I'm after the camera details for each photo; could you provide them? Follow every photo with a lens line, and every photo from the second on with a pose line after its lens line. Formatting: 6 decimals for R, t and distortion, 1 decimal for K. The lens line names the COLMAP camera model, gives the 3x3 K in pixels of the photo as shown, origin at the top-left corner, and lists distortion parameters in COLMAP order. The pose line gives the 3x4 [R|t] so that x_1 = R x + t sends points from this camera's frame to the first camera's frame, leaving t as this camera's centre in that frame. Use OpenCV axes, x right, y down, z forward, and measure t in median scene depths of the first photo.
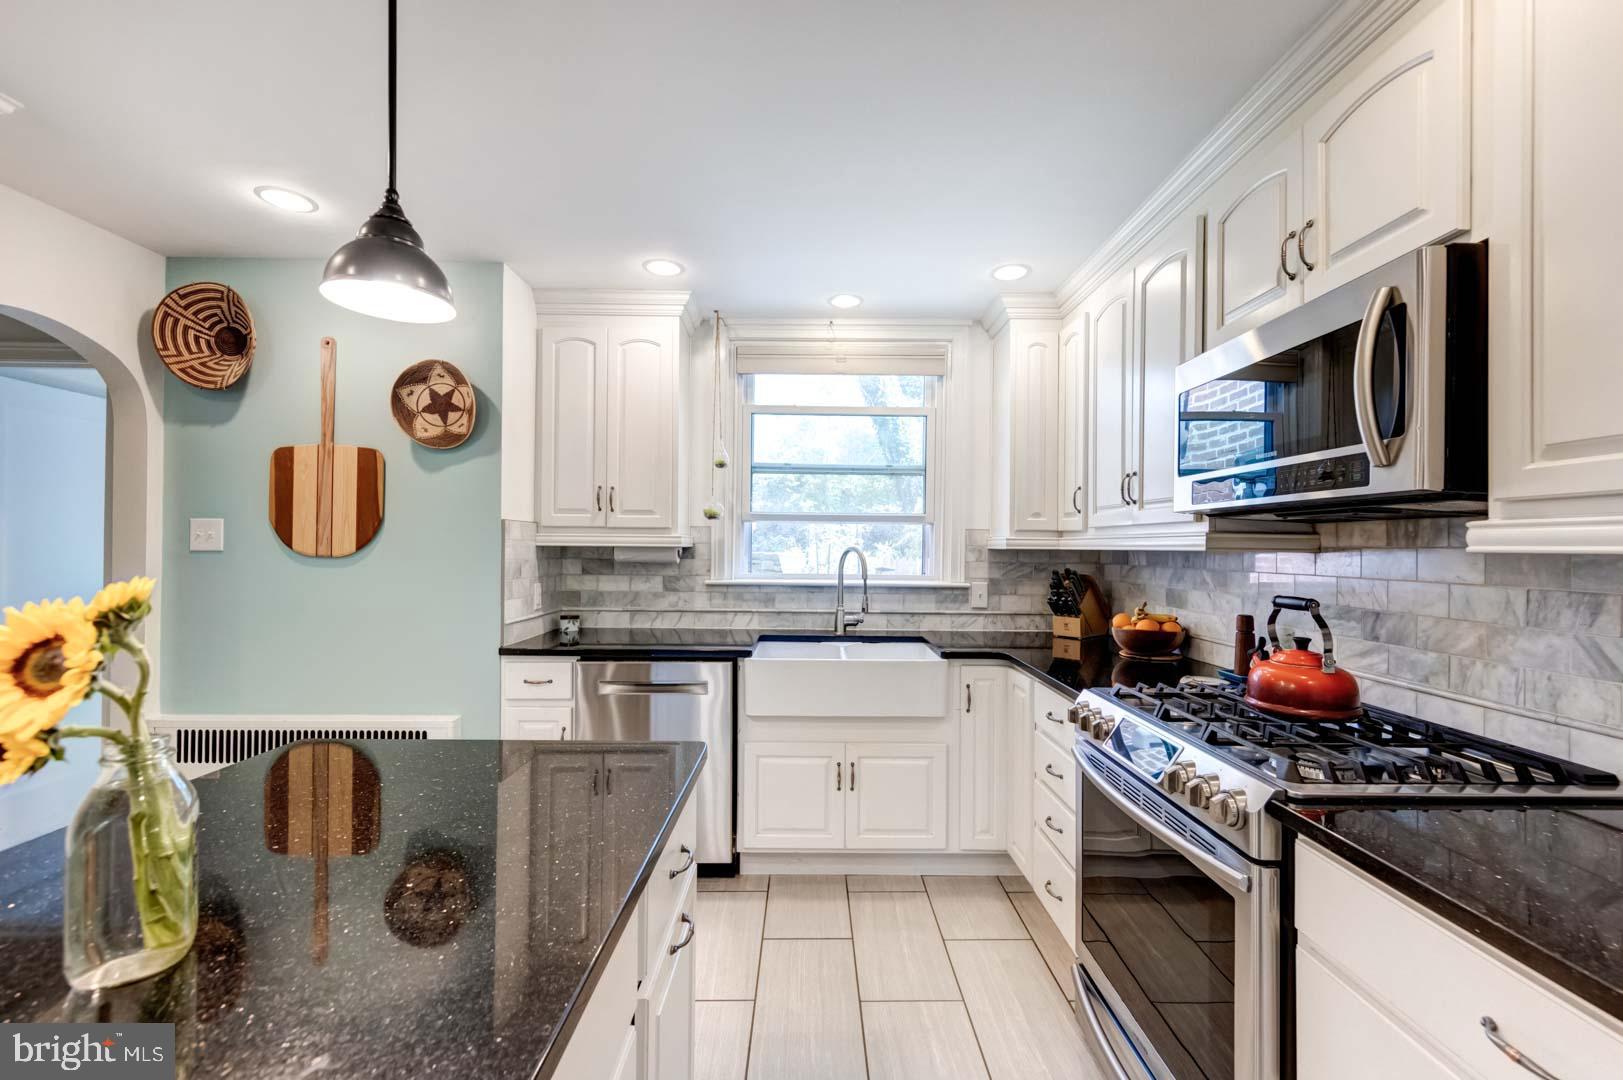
lens RADIAL K [[658.6, 0, 816.0], [0, 658.6, 545.9], [0, 0, 1]] dist [0.003958, -0.000577]
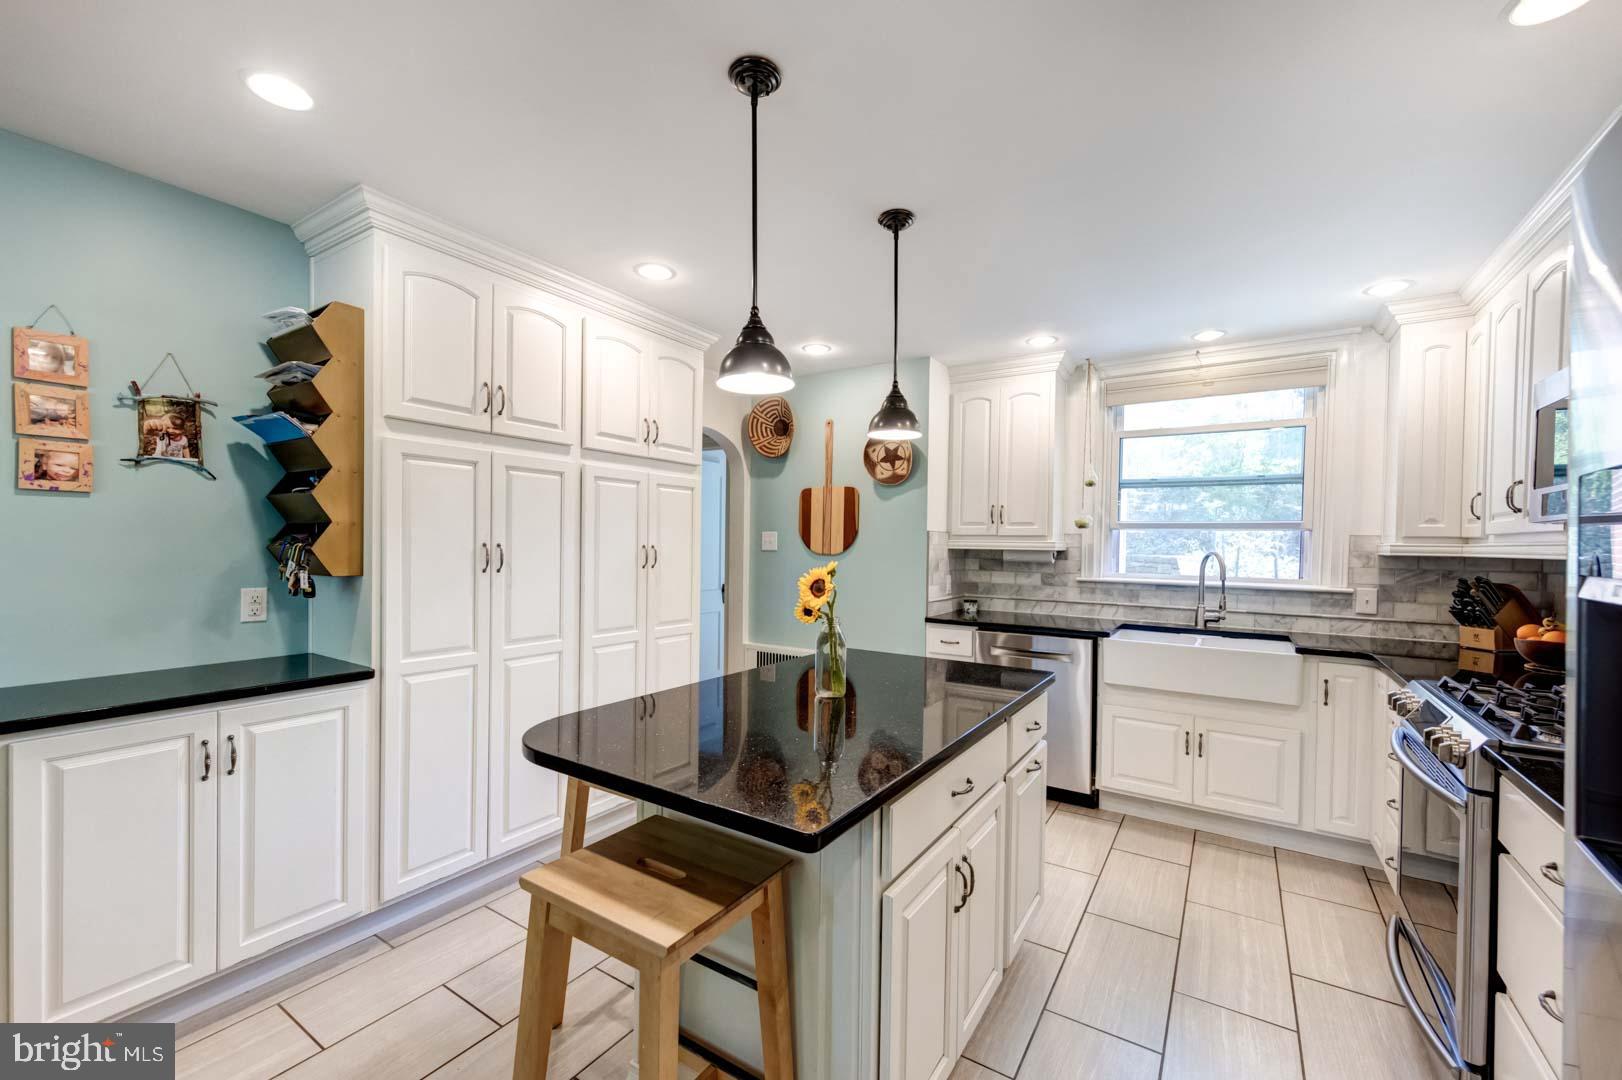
lens RADIAL K [[658.2, 0, 807.6], [0, 658.2, 552.2], [0, 0, 1]] dist [0.003958, -0.000577]
pose [[0.828915, 0.010860, -0.559270, 0.127160], [-0.006526, 0.999931, 0.009744, -0.004921], [0.559337, -0.004427, 0.828928, -0.375384]]
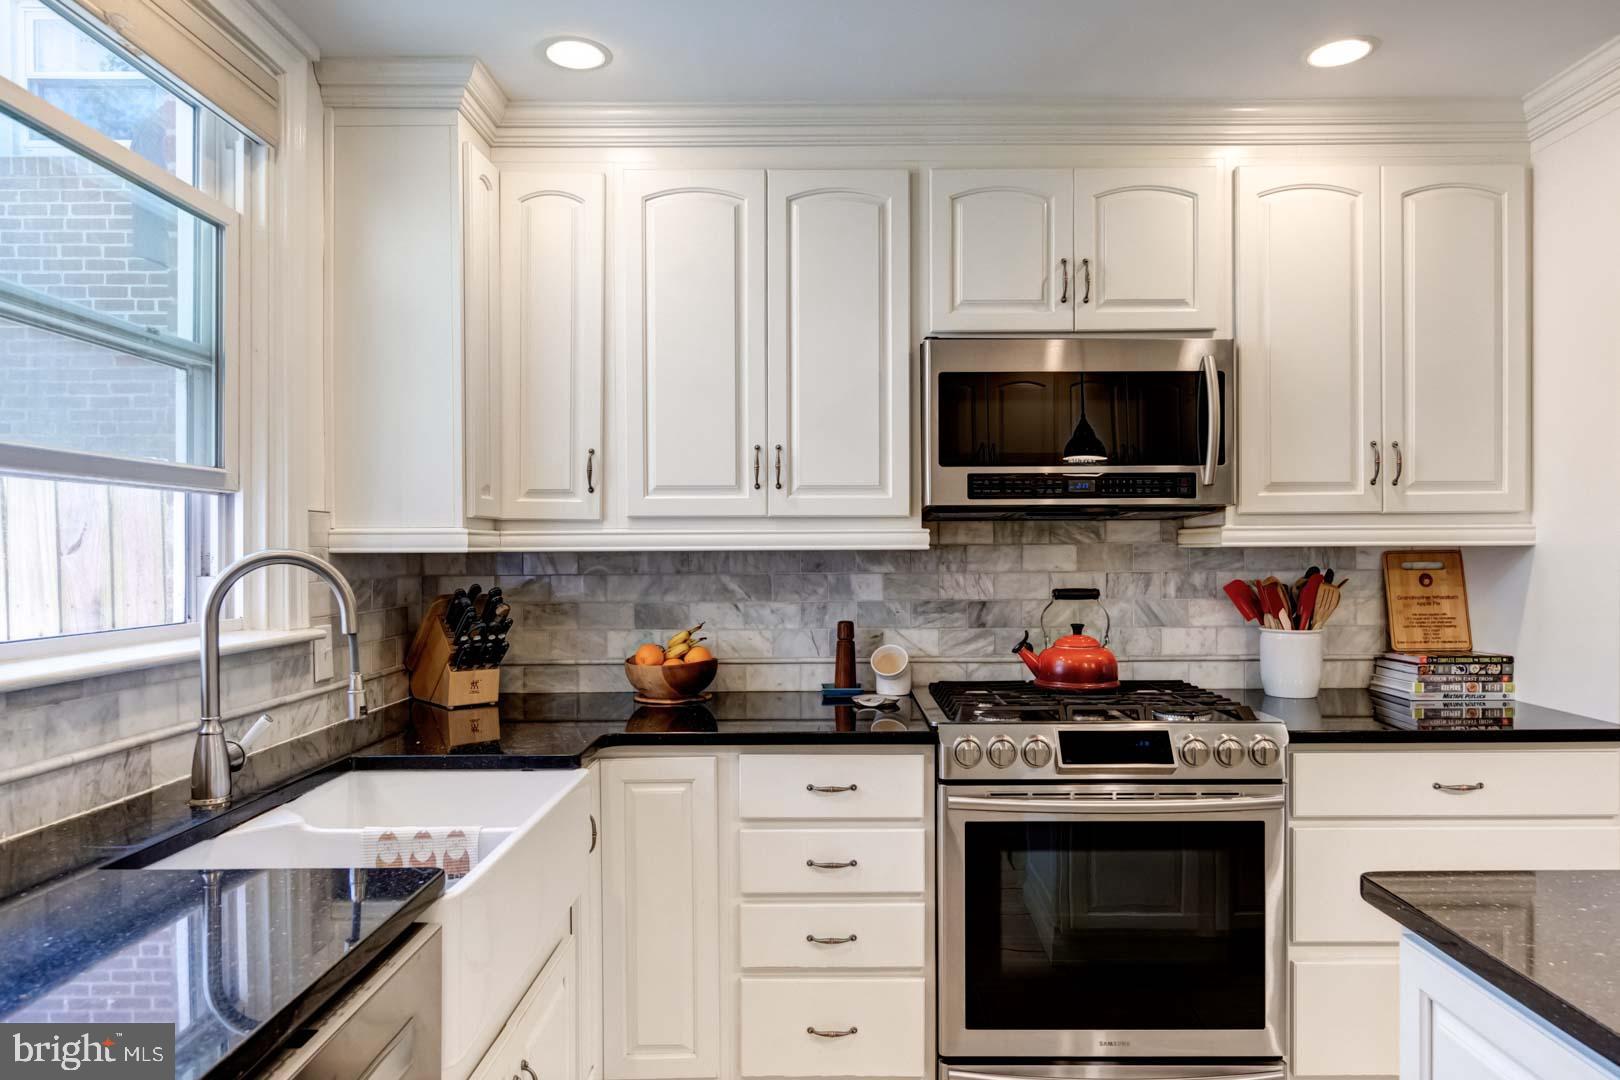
lens RADIAL K [[1060.6, 0, 840.1], [0, 1060.6, 551.0], [0, 0, 1]] dist [0.011366, 0.001862]
pose [[0.016239, -0.011117, 0.999806, -0.606961], [0.004778, 0.999928, 0.011041, -0.004498], [-0.999857, 0.004598, 0.016291, 0.762891]]
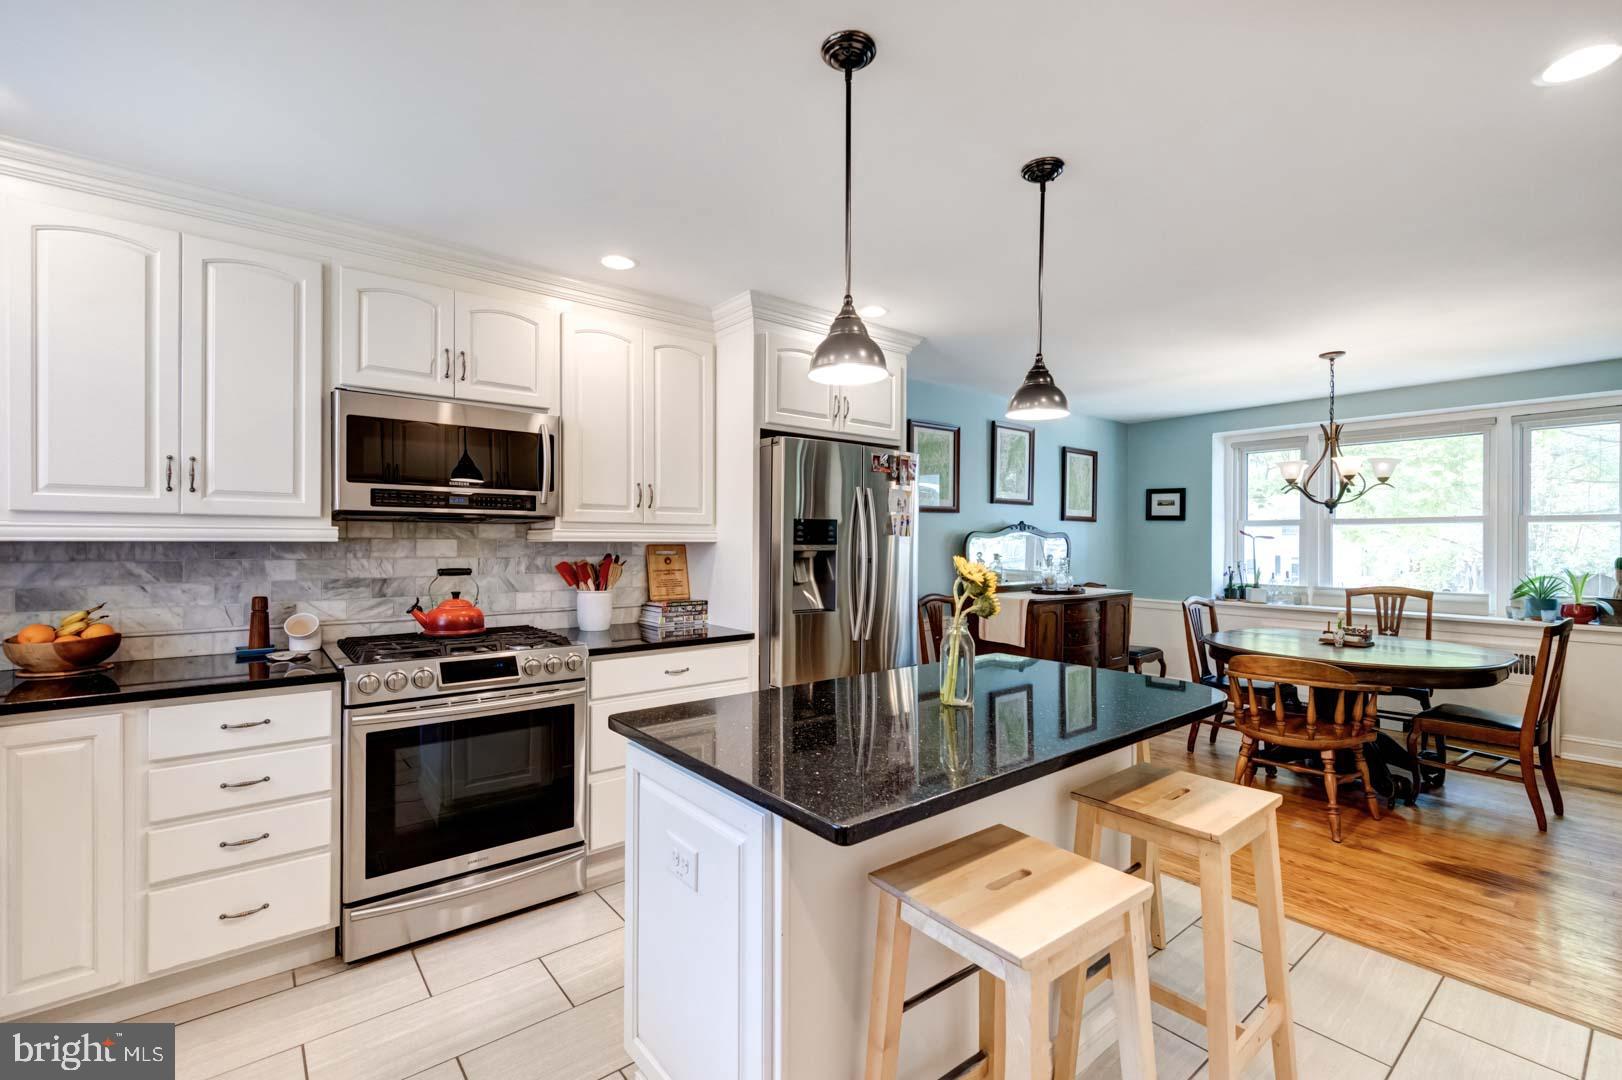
lens RADIAL K [[690.3, 0, 805.9], [0, 690.3, 544.2], [0, 0, 1]] dist [0.000160, -0.000306]
pose [[-0.611805, -0.012823, 0.790904, -0.684276], [-0.008595, 0.999917, 0.009563, -0.004962], [-0.790962, -0.000947, -0.611865, 0.762907]]
